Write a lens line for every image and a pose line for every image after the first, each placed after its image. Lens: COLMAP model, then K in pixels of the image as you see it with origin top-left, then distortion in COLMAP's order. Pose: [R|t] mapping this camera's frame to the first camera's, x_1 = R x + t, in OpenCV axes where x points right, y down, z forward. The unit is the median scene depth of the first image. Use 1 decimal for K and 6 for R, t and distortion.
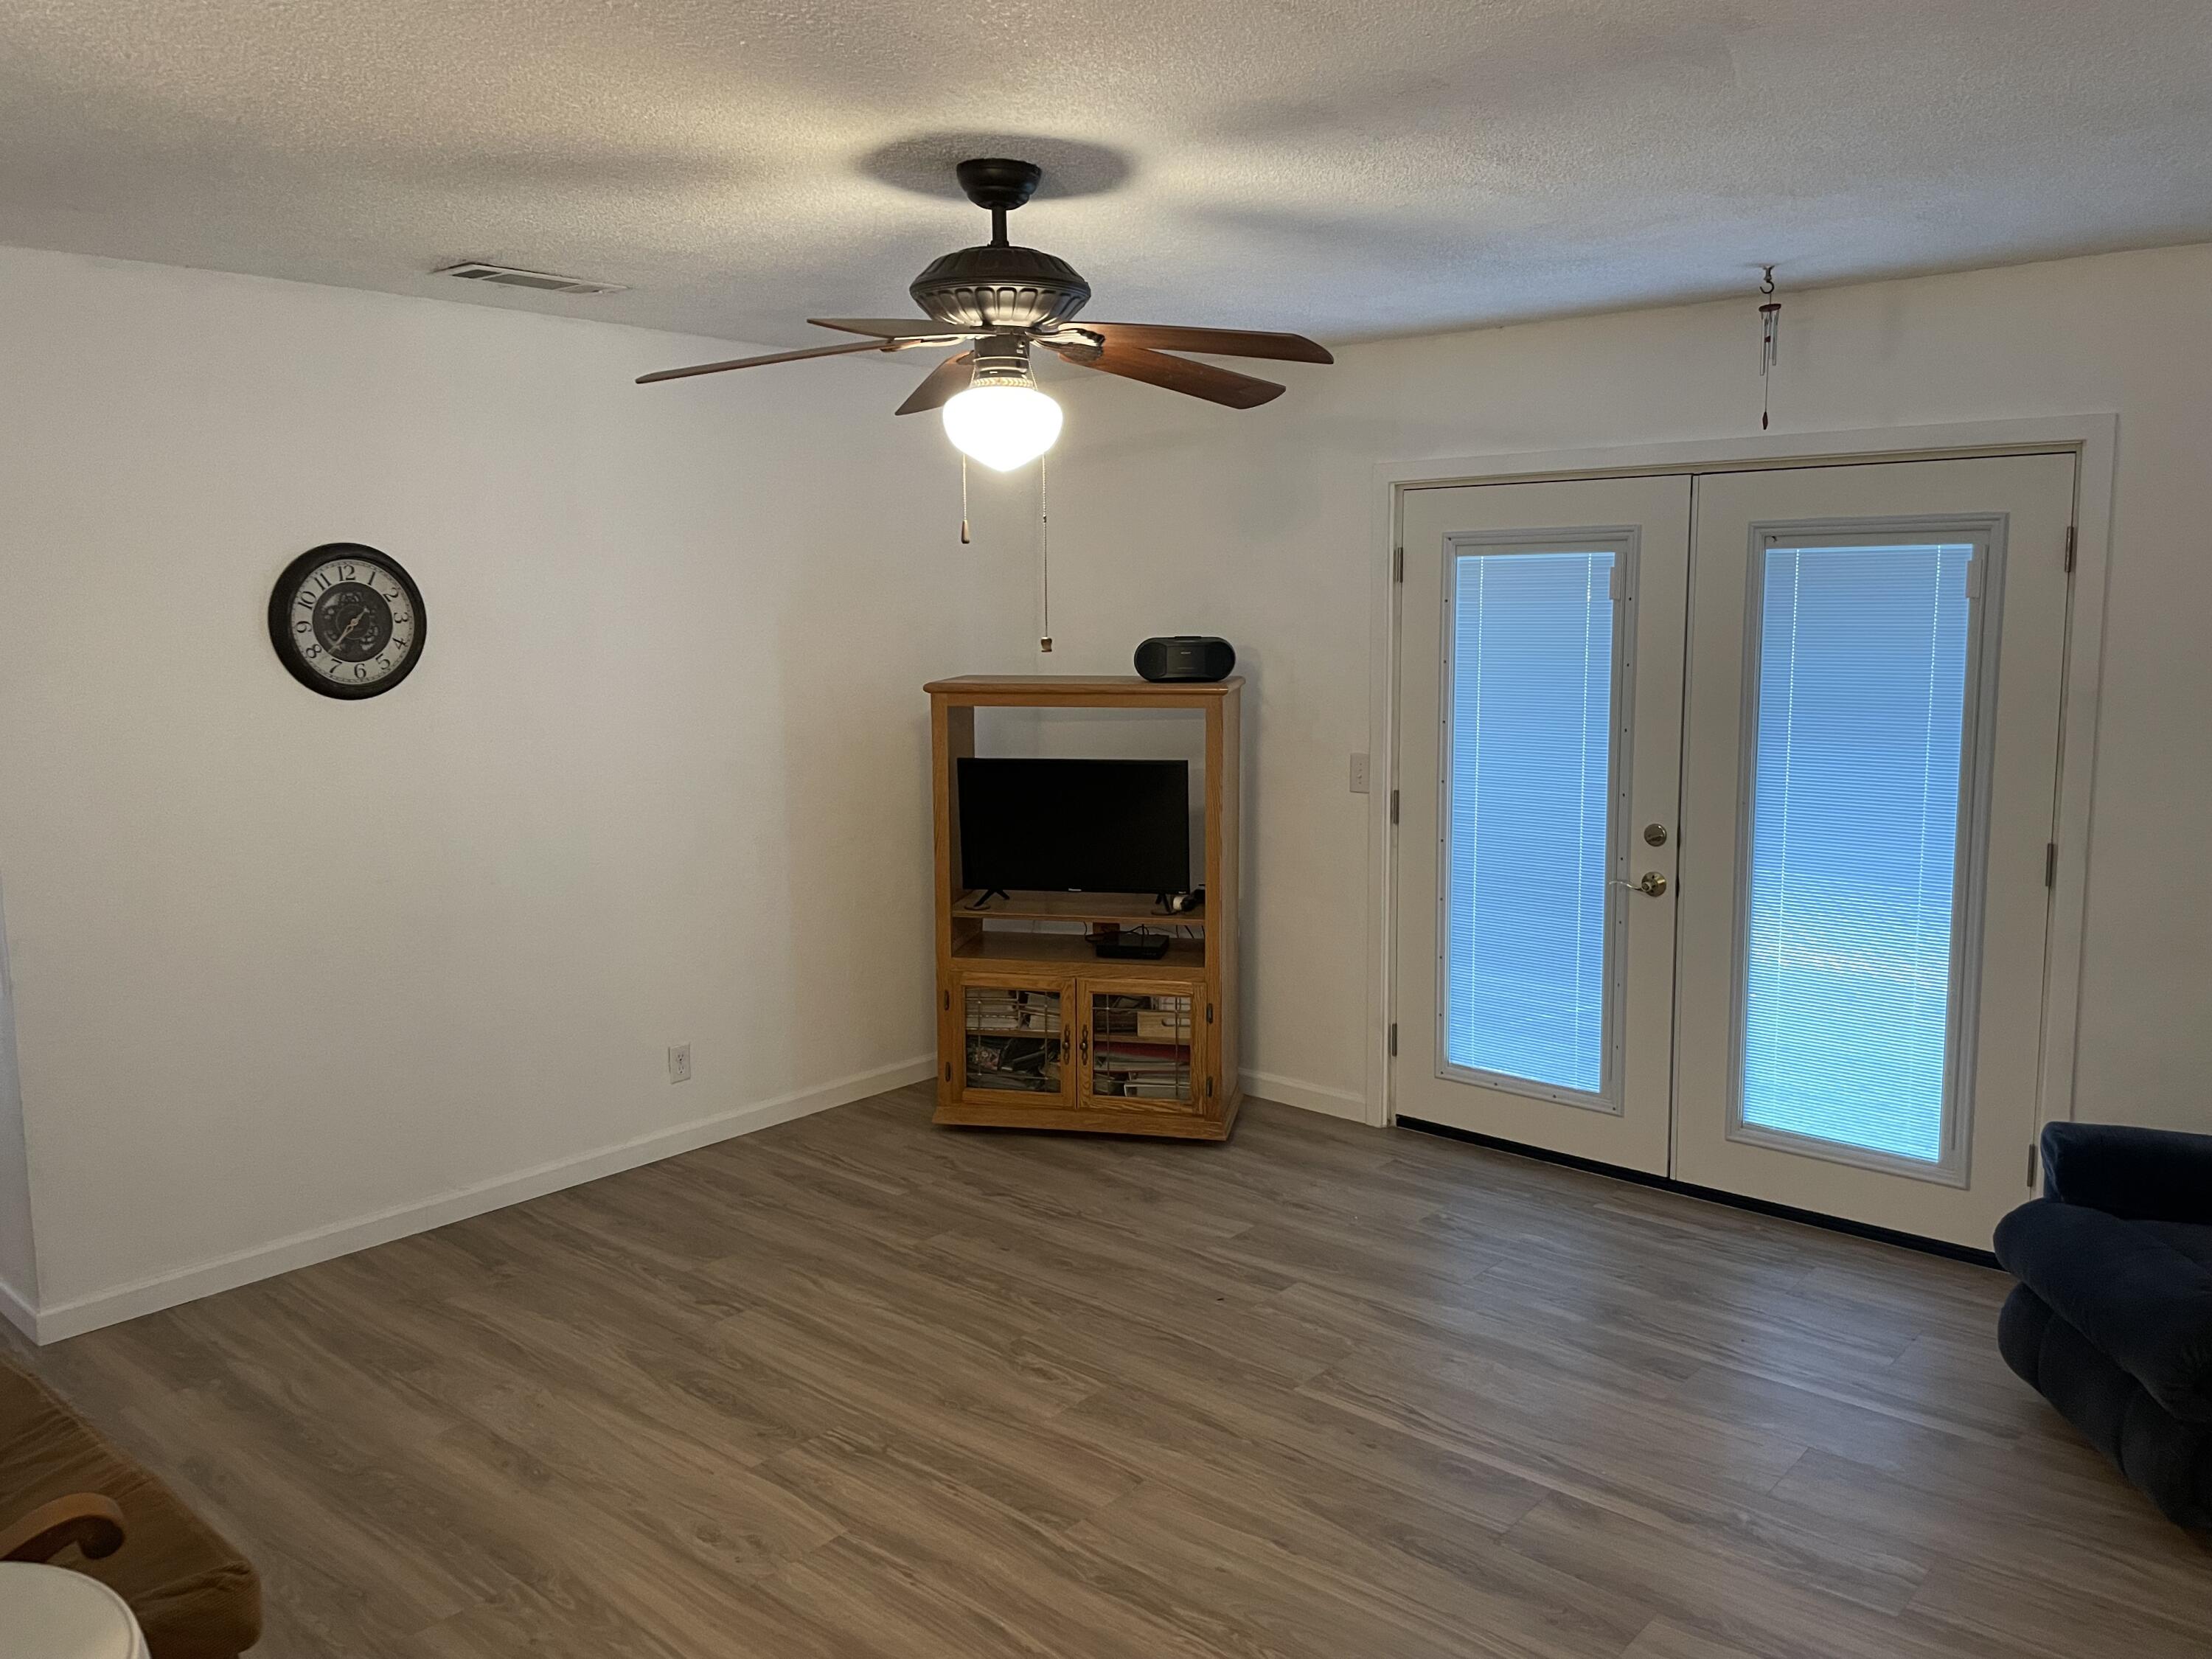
lens RADIAL K [[1680.4, 0, 1109.6], [0, 1680.4, 828.6], [0, 0, 1]] dist [0.079046, -0.104082]
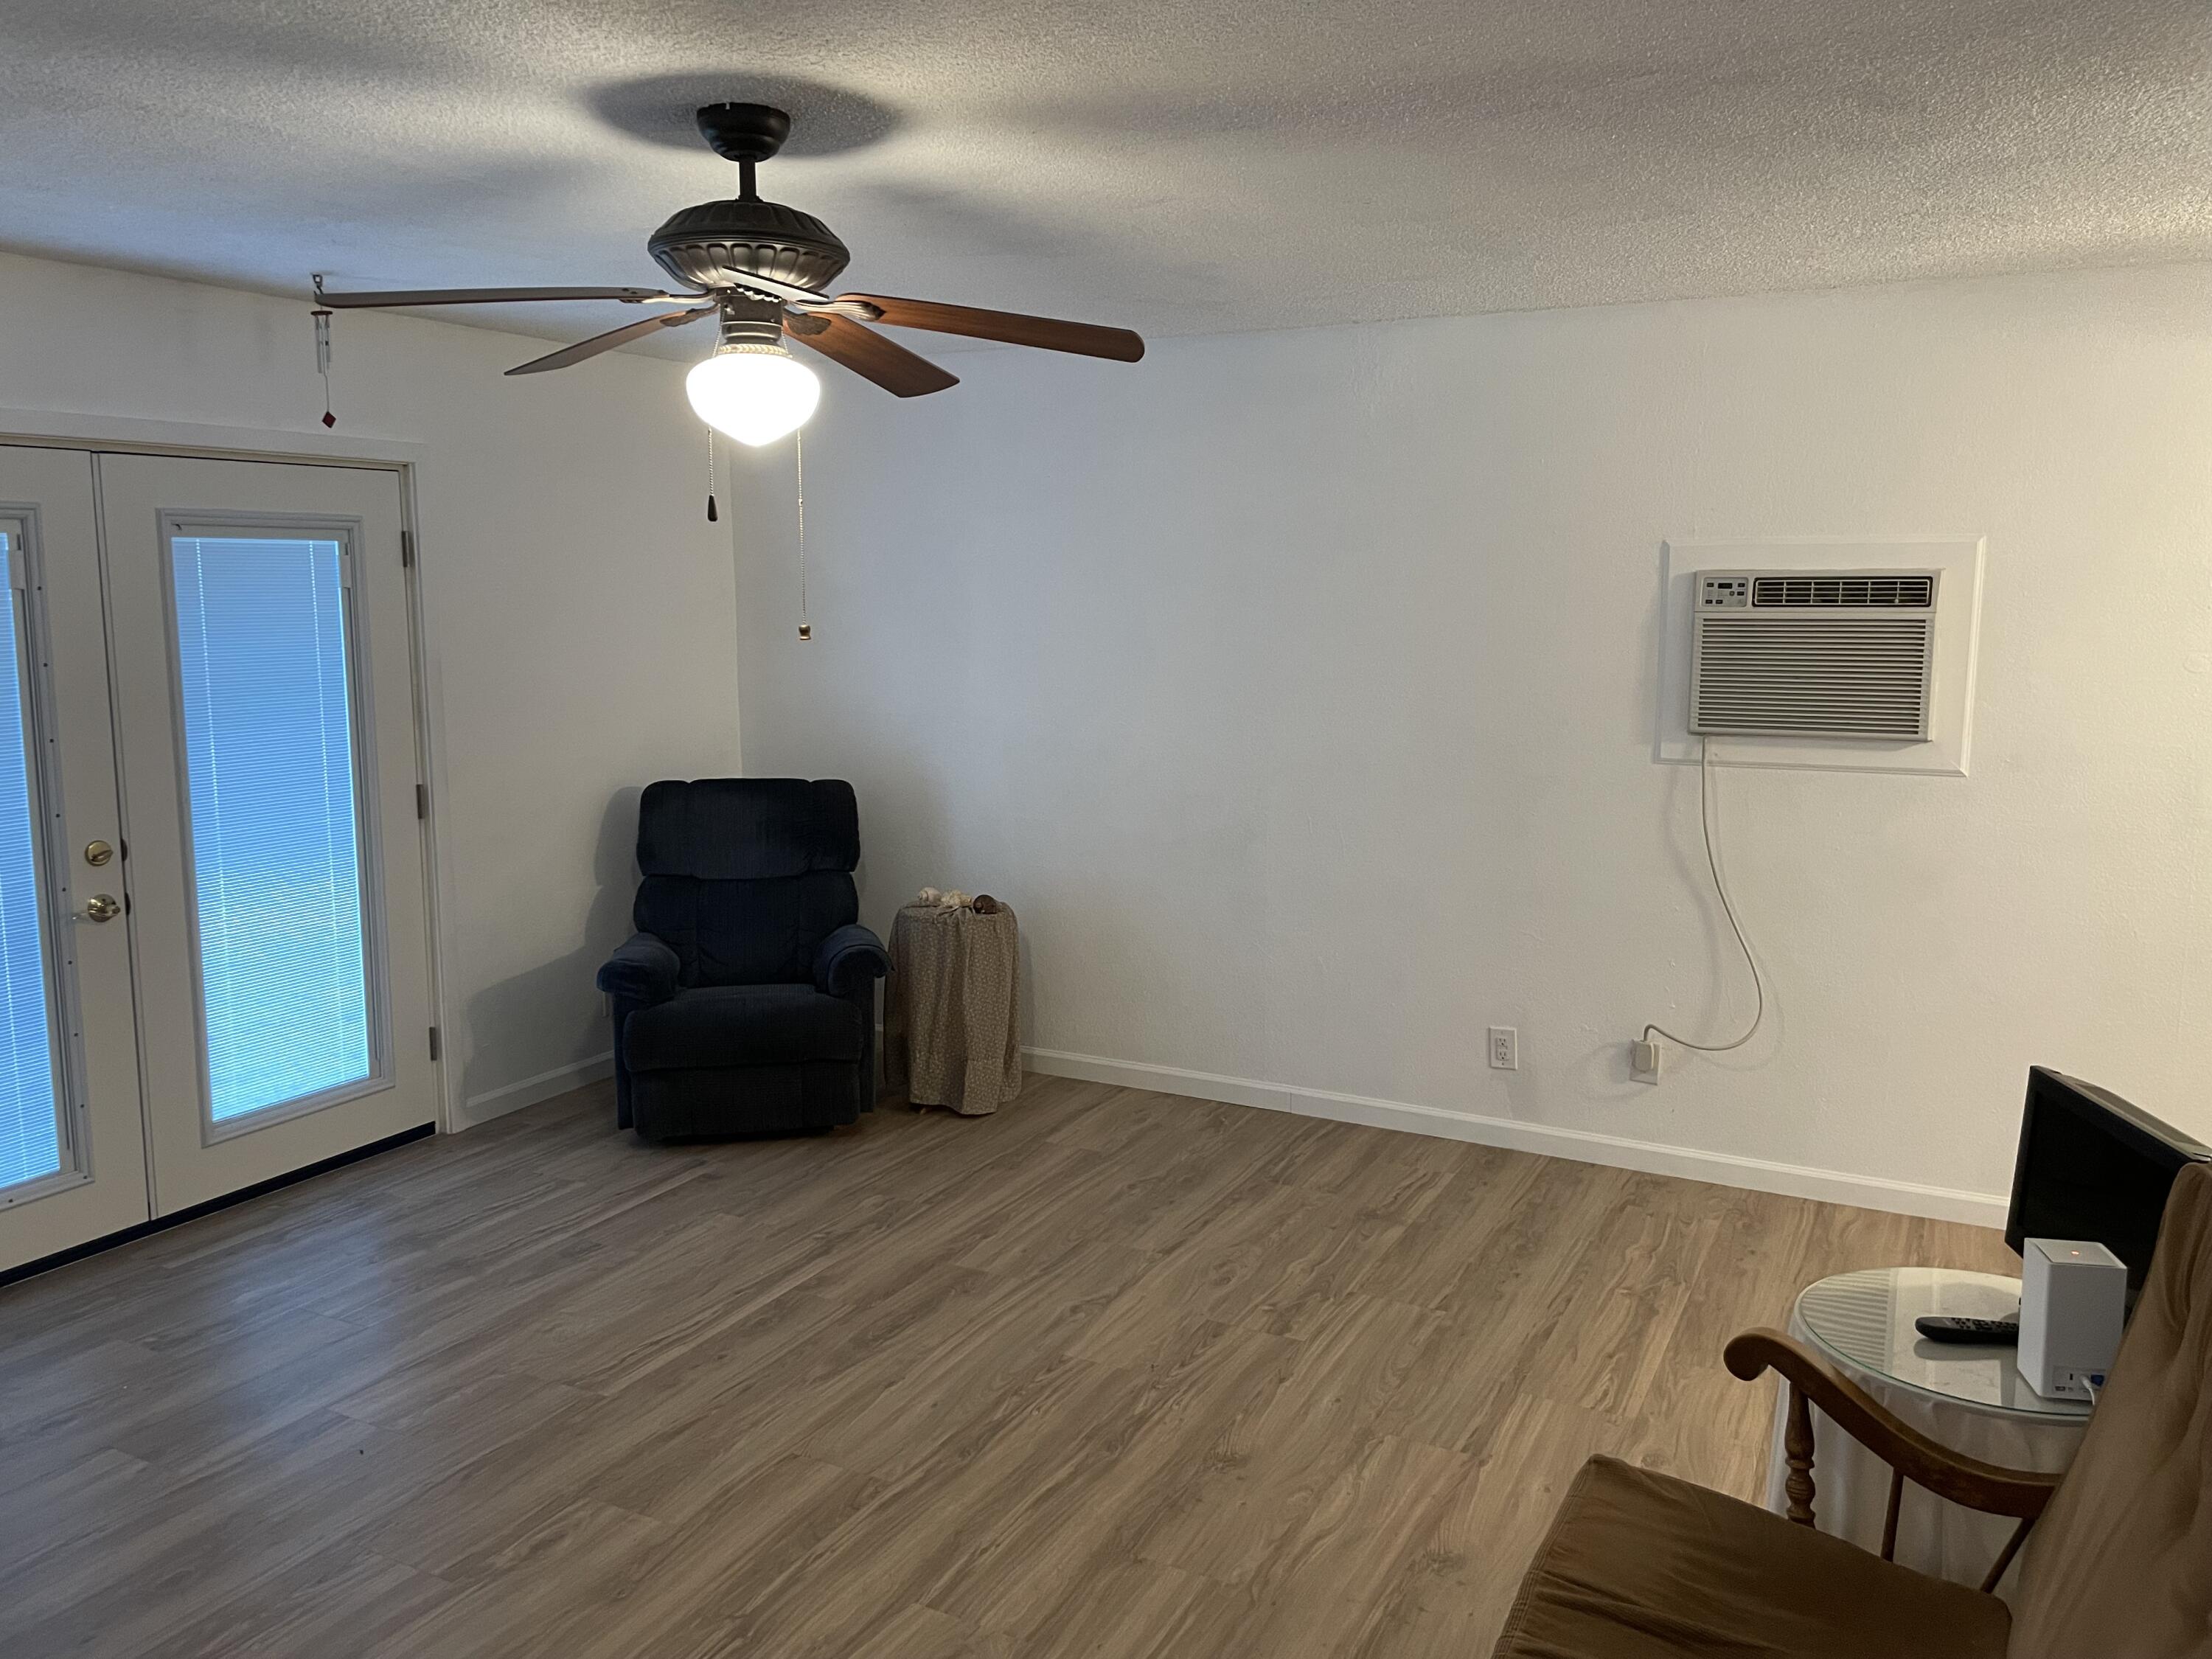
lens RADIAL K [[1680.4, 0, 1103.6], [0, 1680.4, 822.8], [0, 0, 1]] dist [0.079046, -0.104082]
pose [[-0.232830, -0.134820, 0.963127, -0.869273], [0.135164, 0.976247, 0.169331, -0.120590], [-0.963079, 0.169606, -0.209077, 0.884892]]
